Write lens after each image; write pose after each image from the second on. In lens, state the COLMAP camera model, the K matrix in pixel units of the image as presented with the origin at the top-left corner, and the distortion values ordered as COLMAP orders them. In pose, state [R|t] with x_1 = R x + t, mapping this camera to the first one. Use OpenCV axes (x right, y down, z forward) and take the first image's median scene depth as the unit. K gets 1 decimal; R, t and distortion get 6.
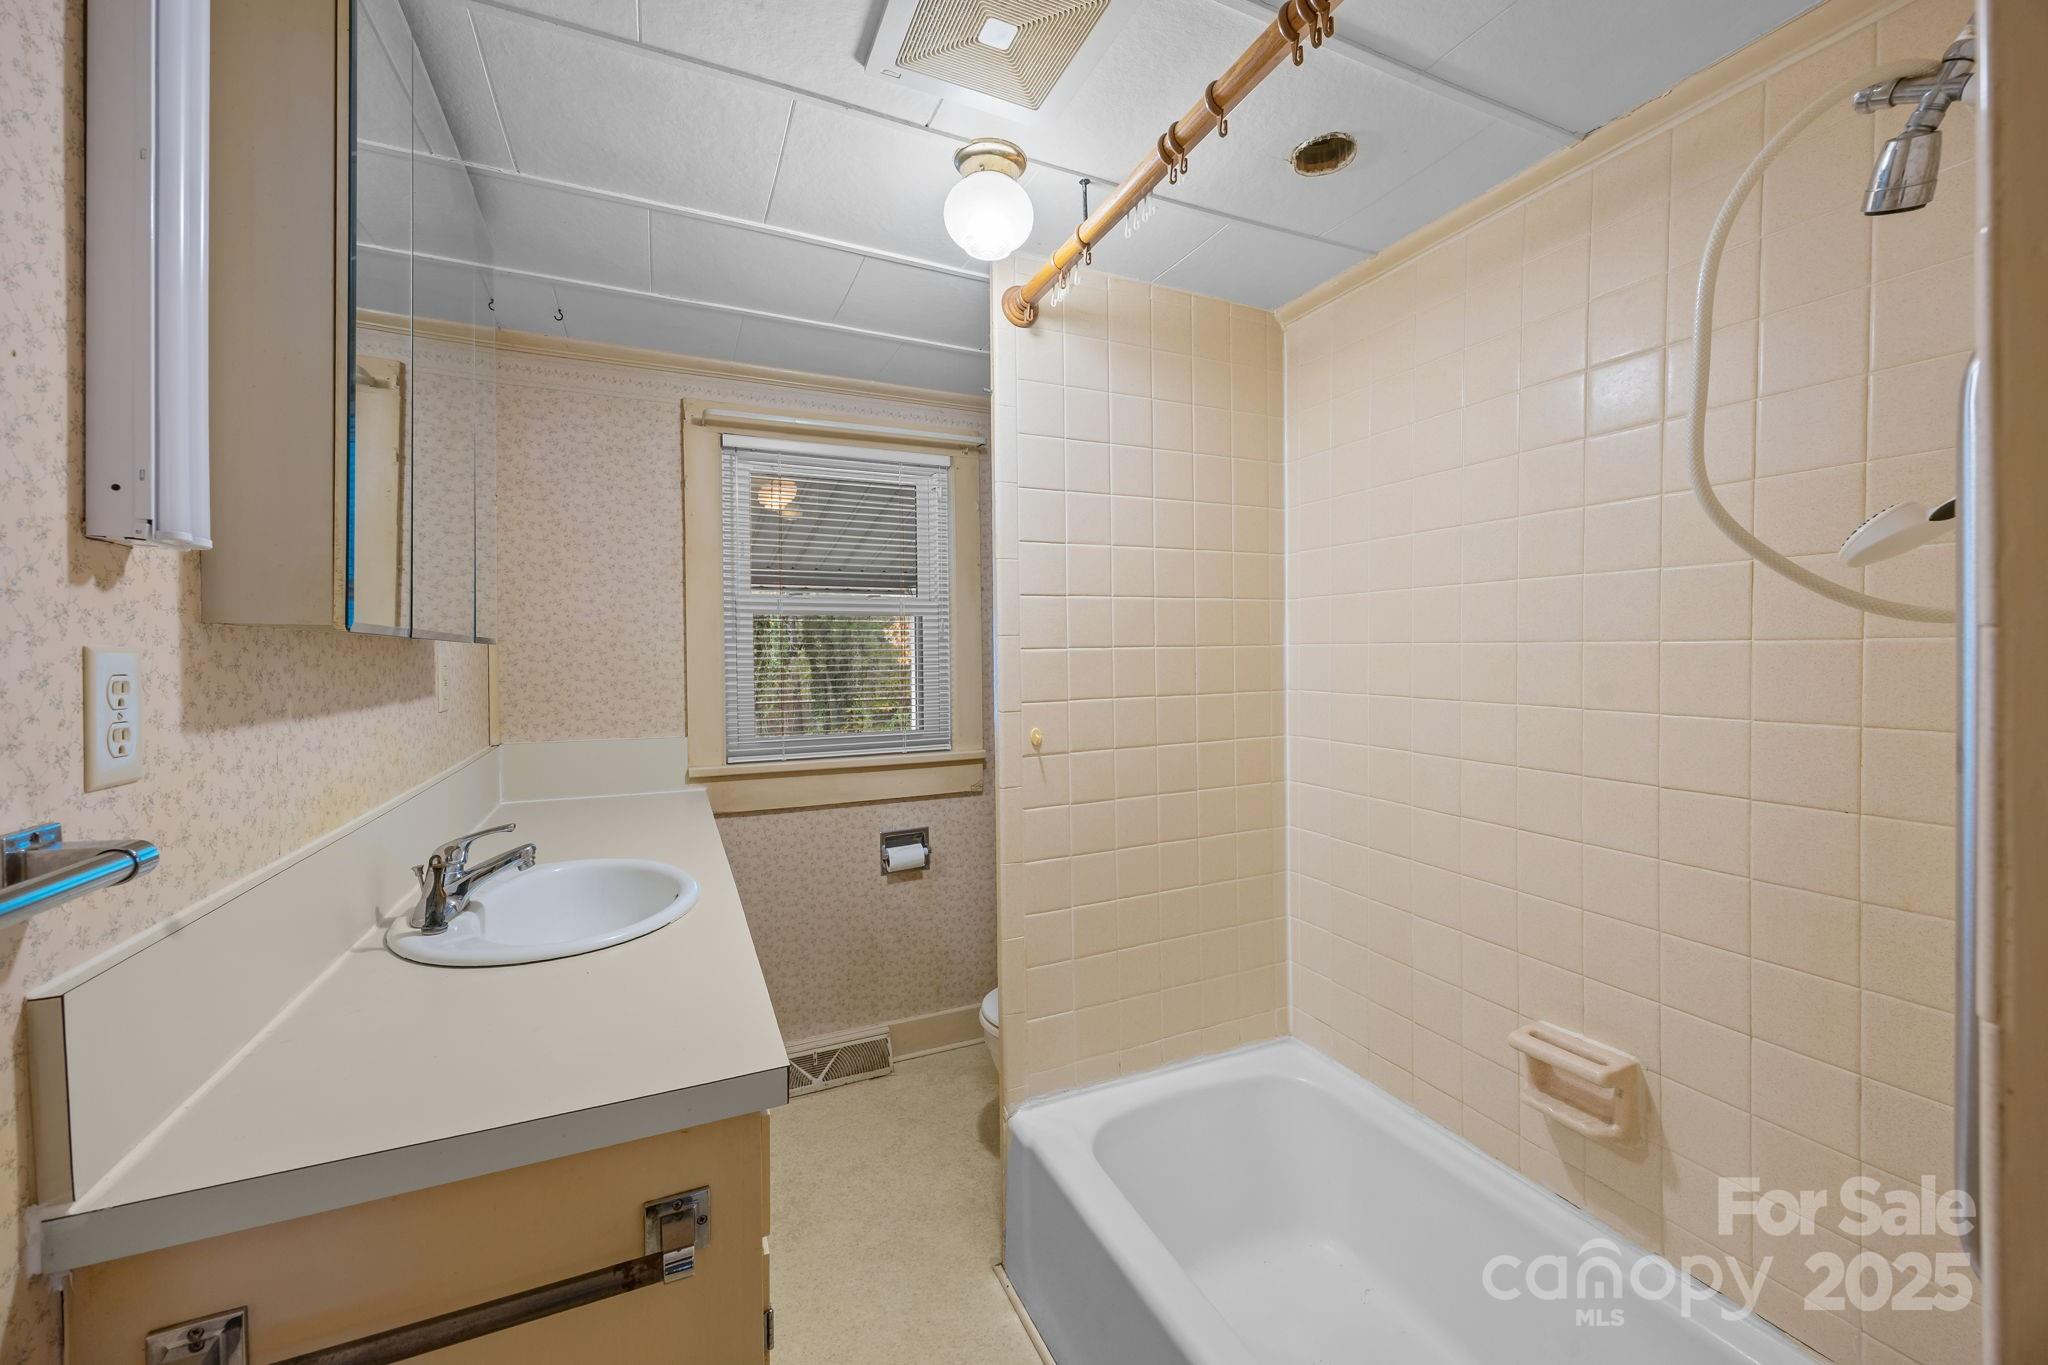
lens RADIAL K [[786.5, 0, 1015.7], [0, 786.5, 657.5], [0, 0, 1]] dist [-0.001638, -0.000211]
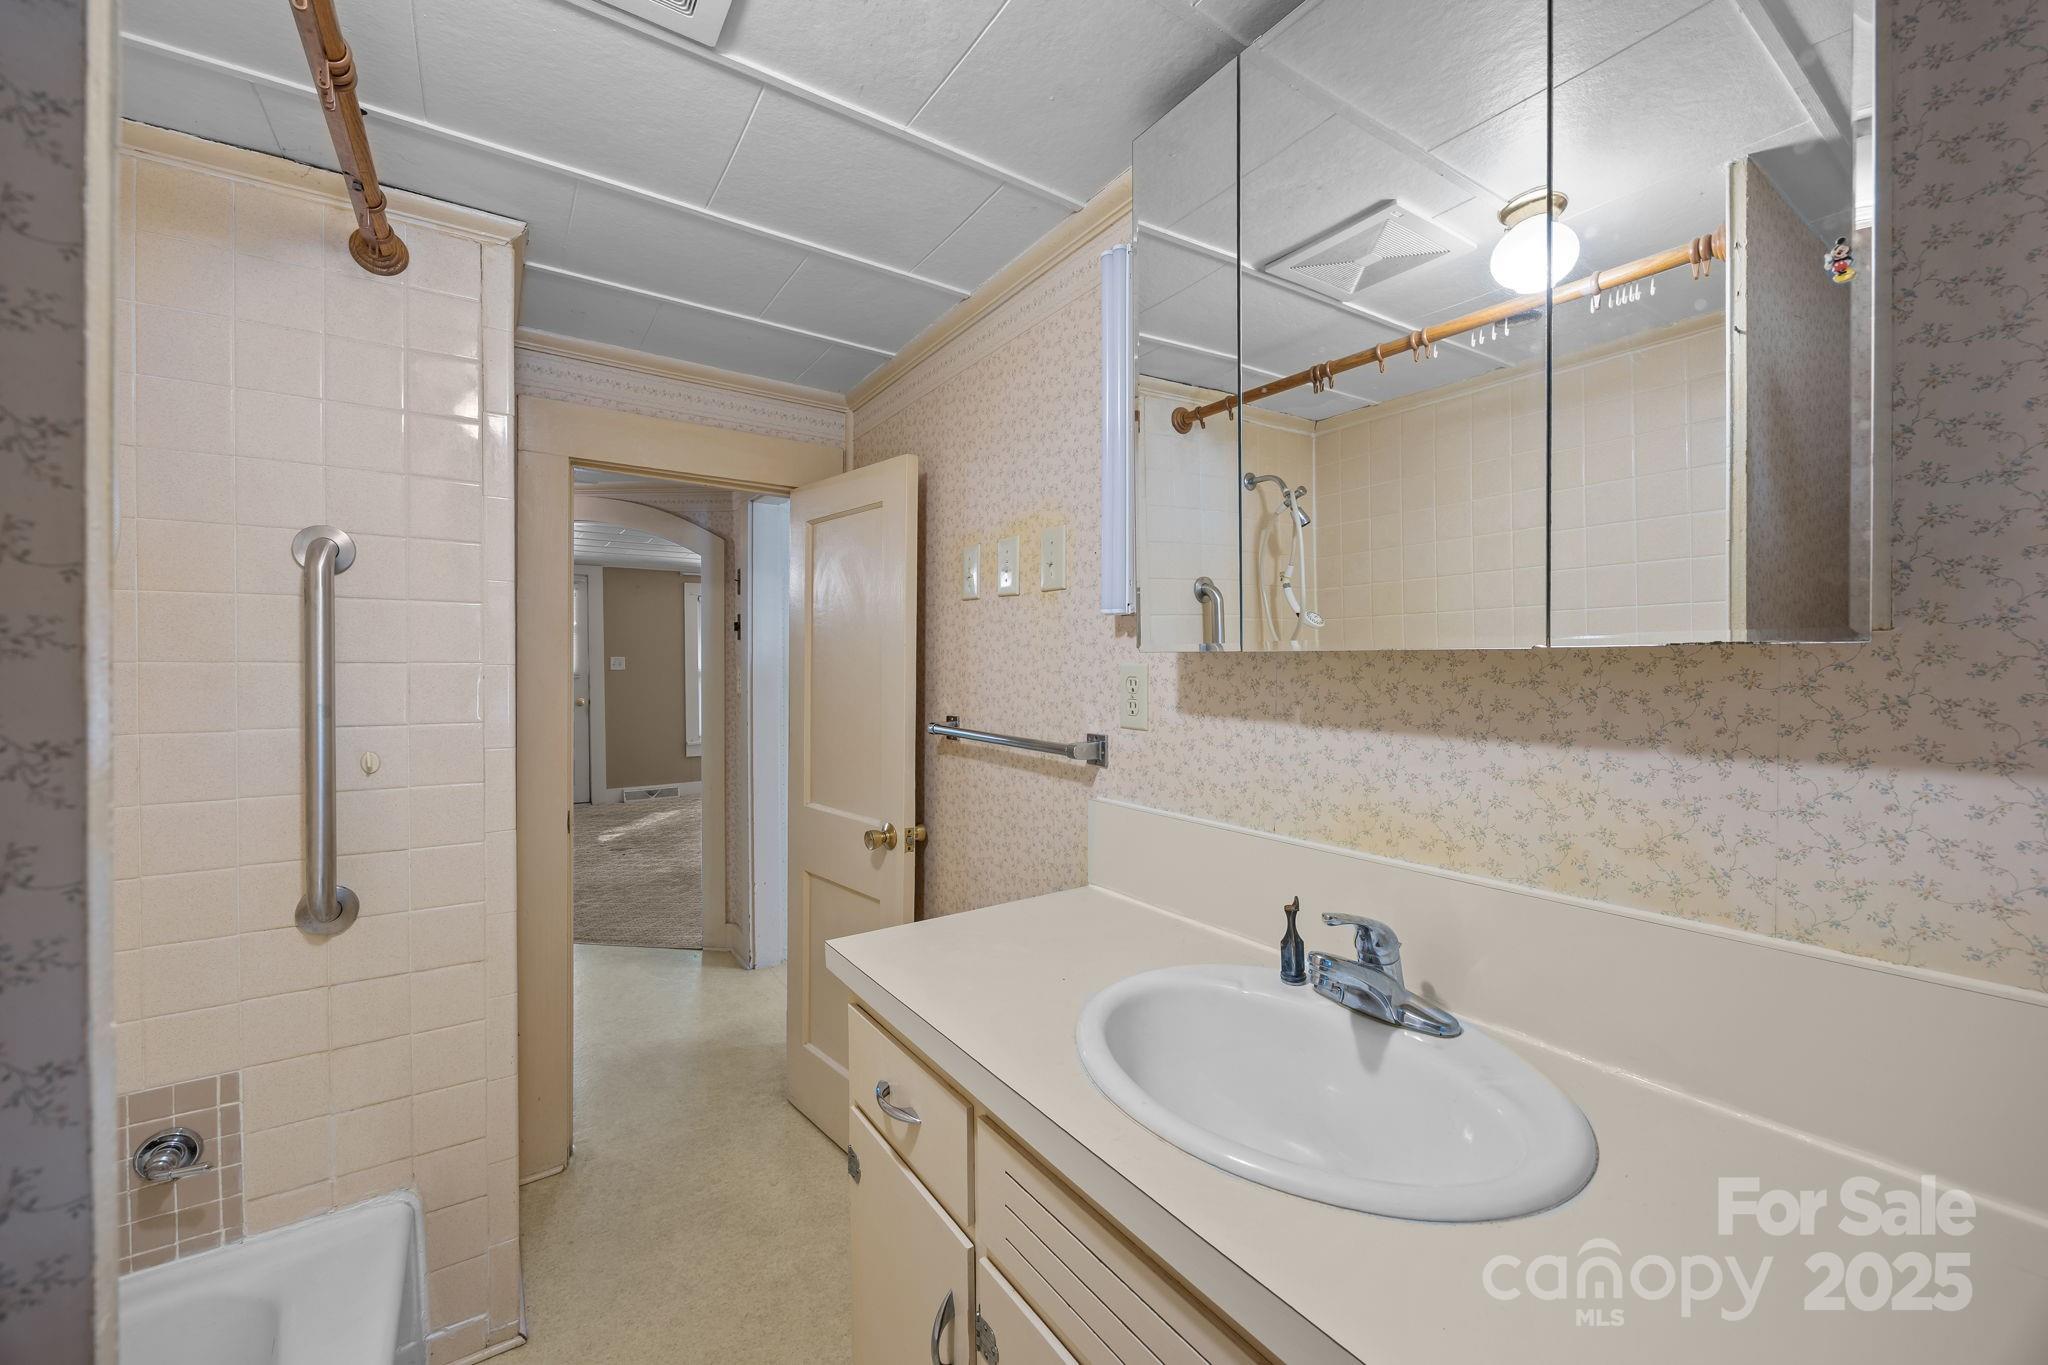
lens RADIAL K [[786.5, 0, 1015.7], [0, 786.5, 657.5], [0, 0, 1]] dist [-0.001638, -0.000211]
pose [[-0.985320, 0.004270, -0.170662, -0.384776], [0.005014, 0.999980, -0.003932, -0.018864], [0.170642, -0.004730, -0.985322, 2.479508]]
